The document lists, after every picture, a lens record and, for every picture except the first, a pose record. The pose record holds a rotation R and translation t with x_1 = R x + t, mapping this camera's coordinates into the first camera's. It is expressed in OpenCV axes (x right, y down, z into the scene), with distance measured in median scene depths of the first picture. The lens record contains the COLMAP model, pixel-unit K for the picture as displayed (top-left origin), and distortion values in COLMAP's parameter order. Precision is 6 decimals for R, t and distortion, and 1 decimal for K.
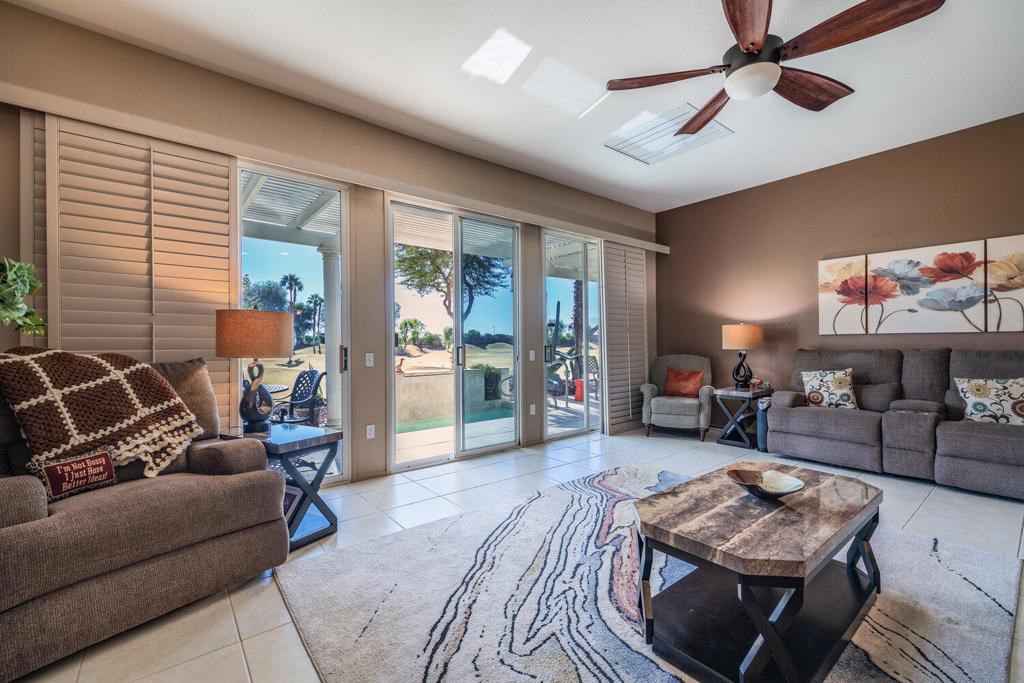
lens RADIAL K [[433.7, 0, 512.0], [0, 433.7, 341.5], [0, 0, 1]] dist [0.003686, -0.000223]
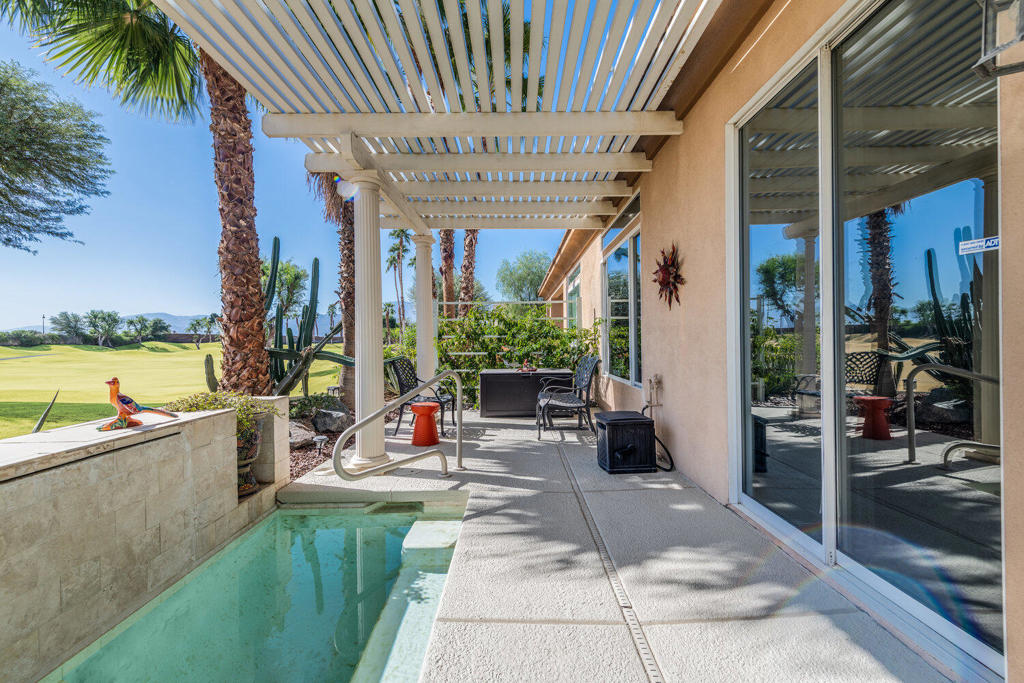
lens RADIAL K [[420.6, 0, 512.0], [0, 420.6, 341.5], [0, 0, 1]] dist [0.000977, -0.000001]
pose [[0.629669, 0.002643, 0.776859, -0.157321], [-0.000188, 0.999995, -0.003249, 0.013162], [-0.776864, 0.001899, 0.629666, 0.561424]]
